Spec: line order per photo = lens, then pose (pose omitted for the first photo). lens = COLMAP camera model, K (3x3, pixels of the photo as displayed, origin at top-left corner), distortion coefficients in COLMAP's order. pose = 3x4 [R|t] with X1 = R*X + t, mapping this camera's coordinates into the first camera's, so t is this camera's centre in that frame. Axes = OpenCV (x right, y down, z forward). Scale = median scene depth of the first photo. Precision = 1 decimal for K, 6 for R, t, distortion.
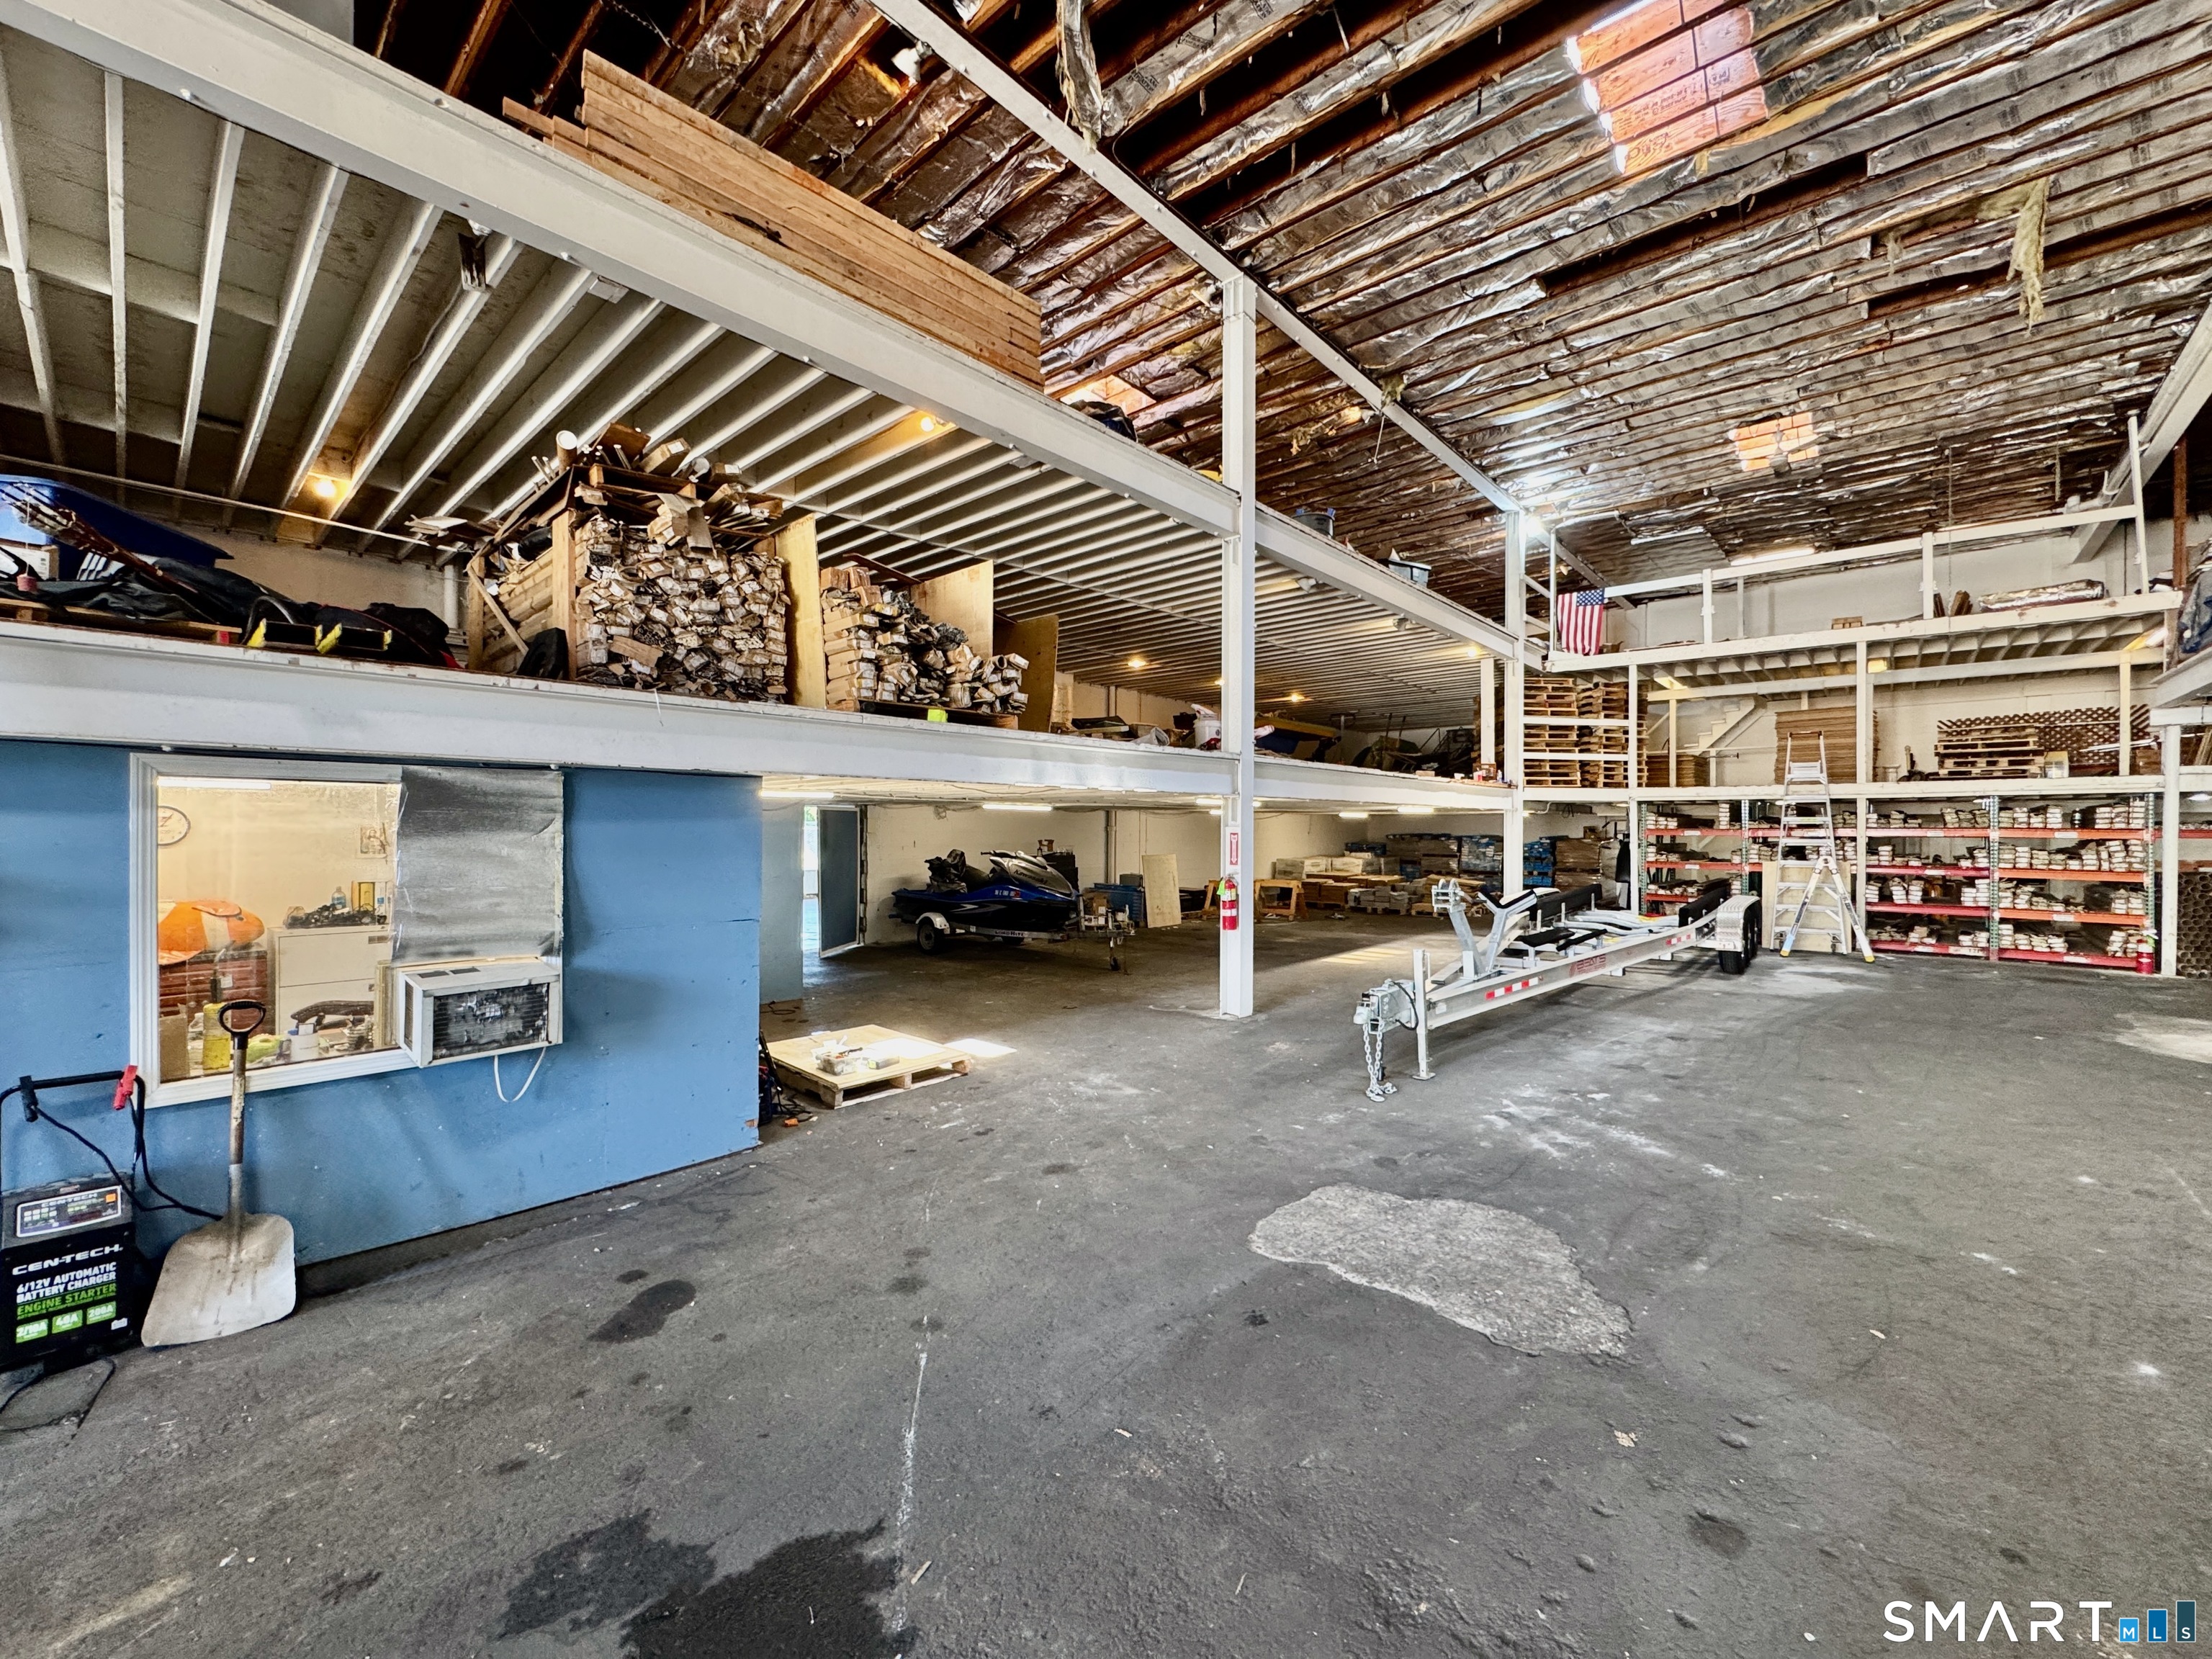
lens RADIAL K [[899.8, 0, 1106.1], [0, 899.8, 834.4], [0, 0, 1]] dist [-0.008821, 0.000239]
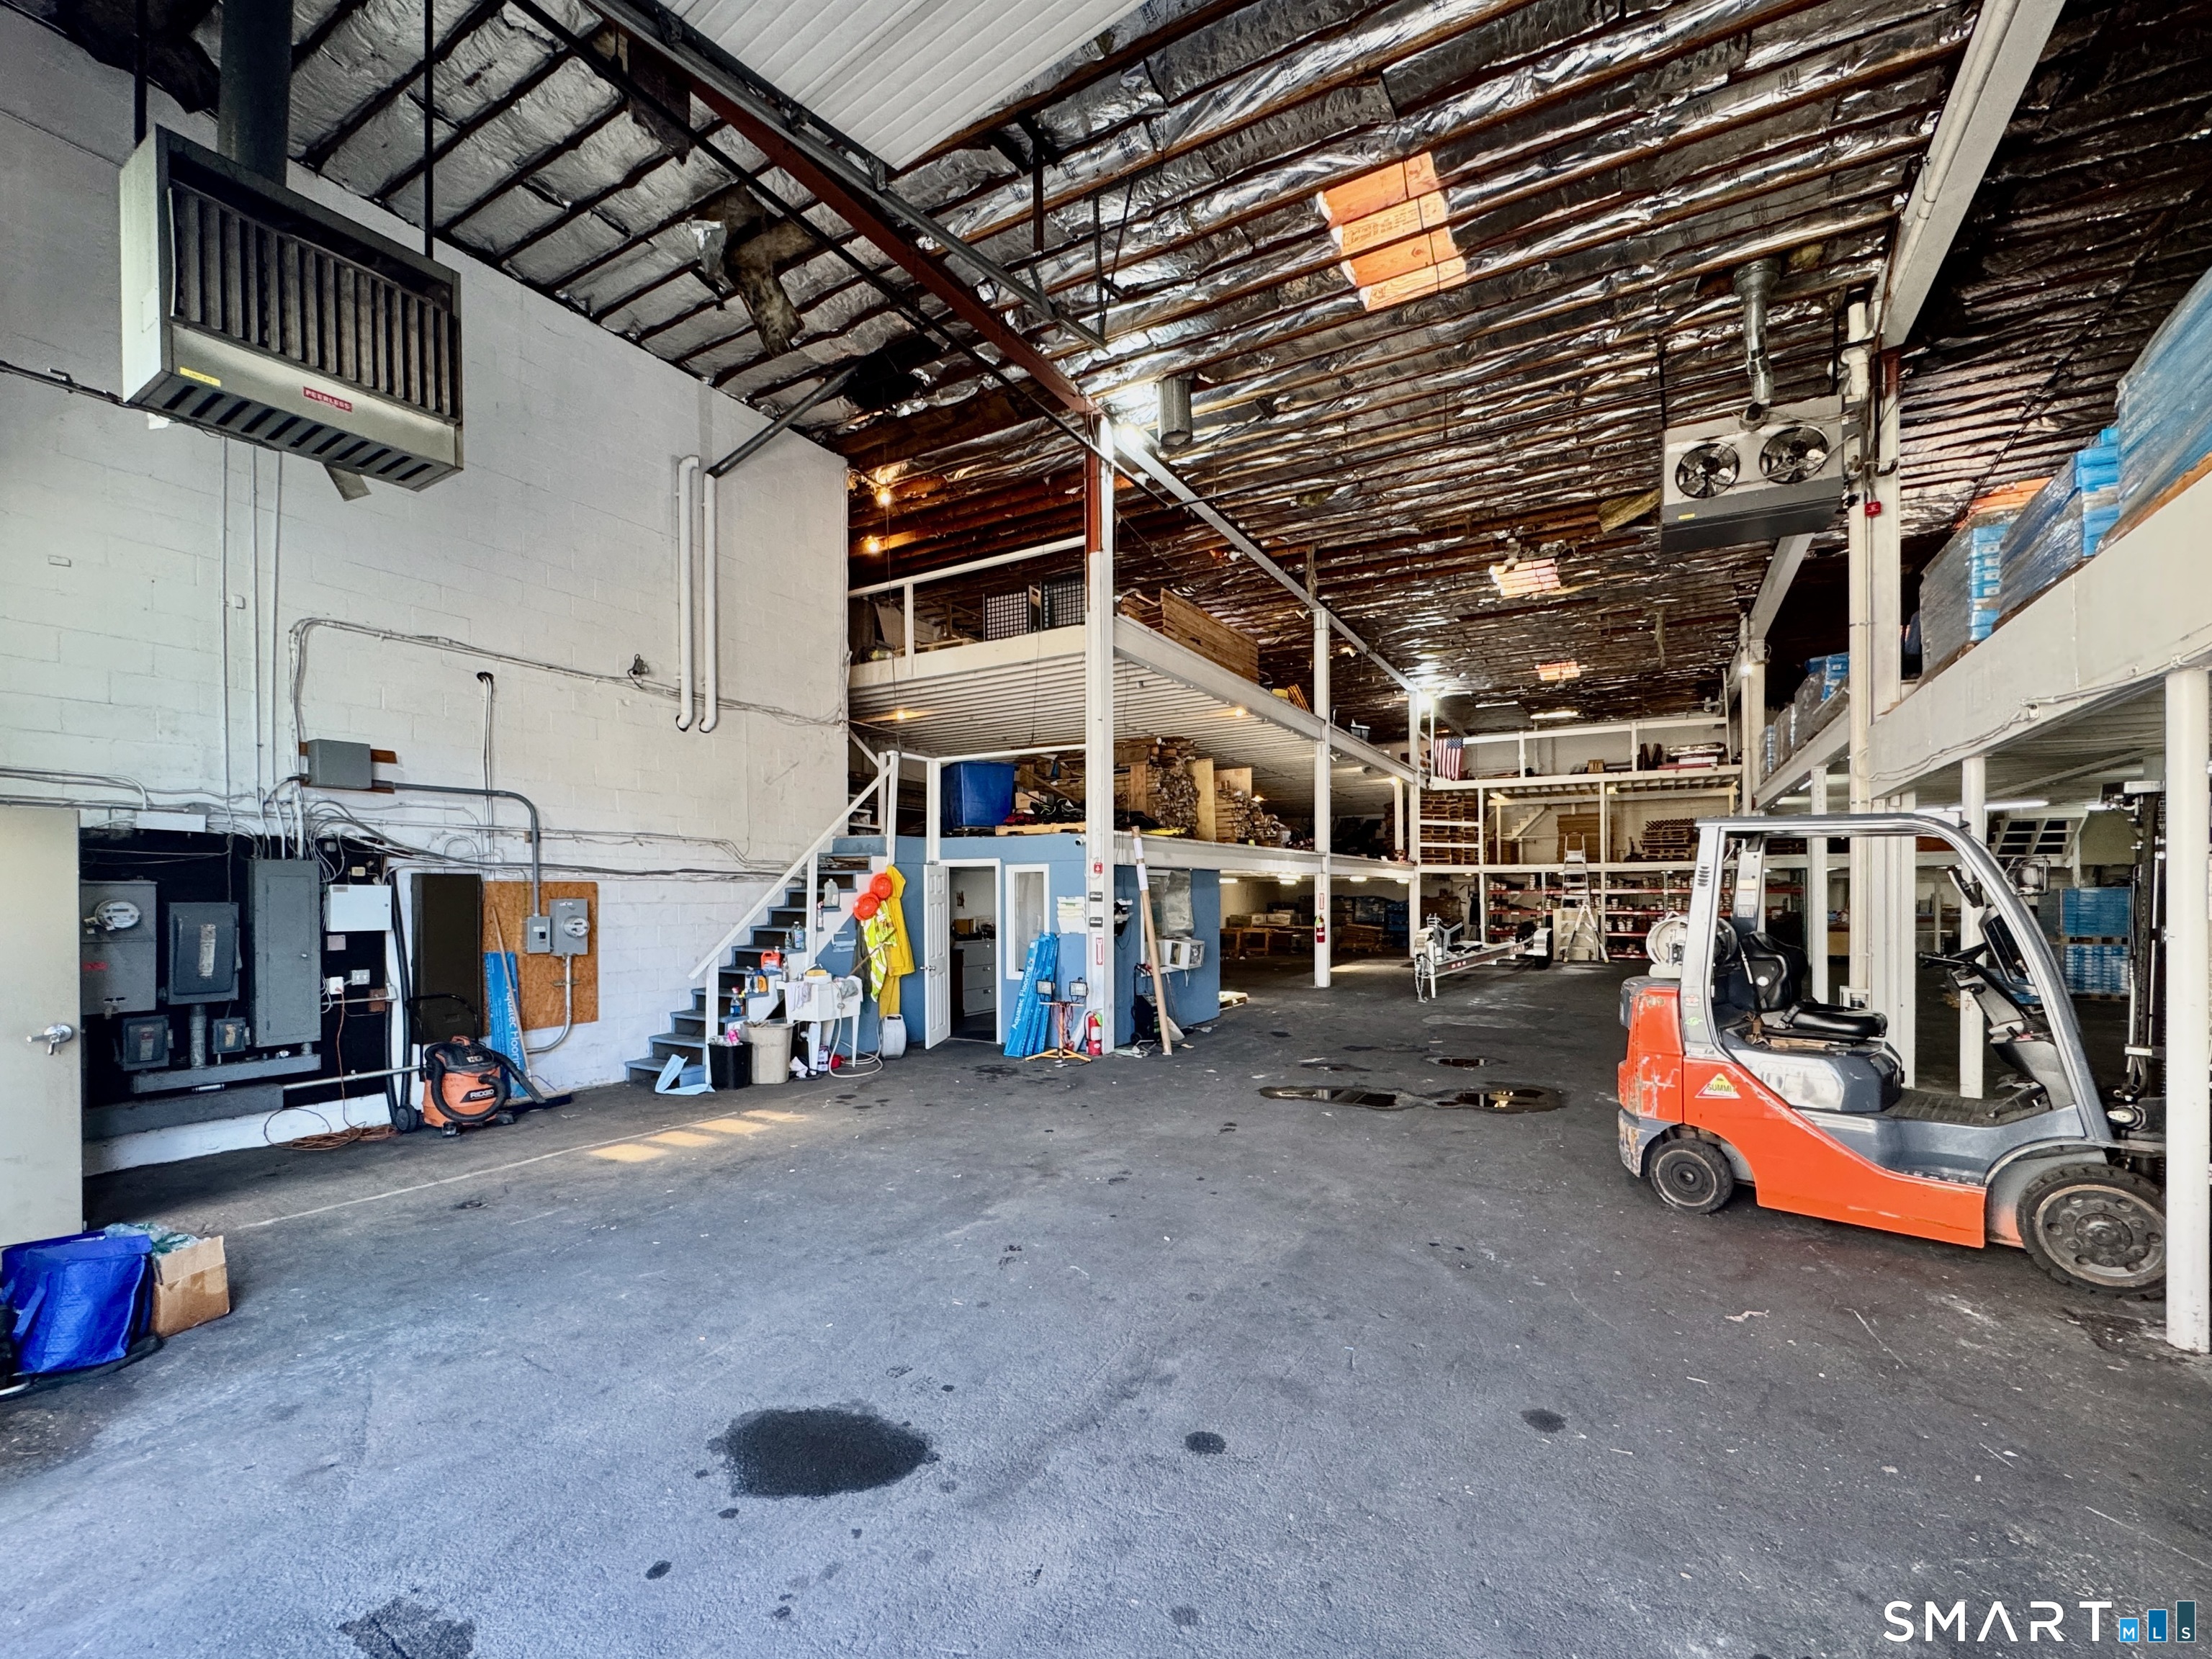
lens RADIAL K [[899.8, 0, 1162.8], [0, 899.8, 895.6], [0, 0, 1]] dist [-0.008821, 0.000239]
pose [[0.971944, -0.007081, 0.235107, -0.356377], [0.007907, 0.999965, -0.002571, 0.003015], [-0.235081, 0.004358, 0.971966, -0.444075]]
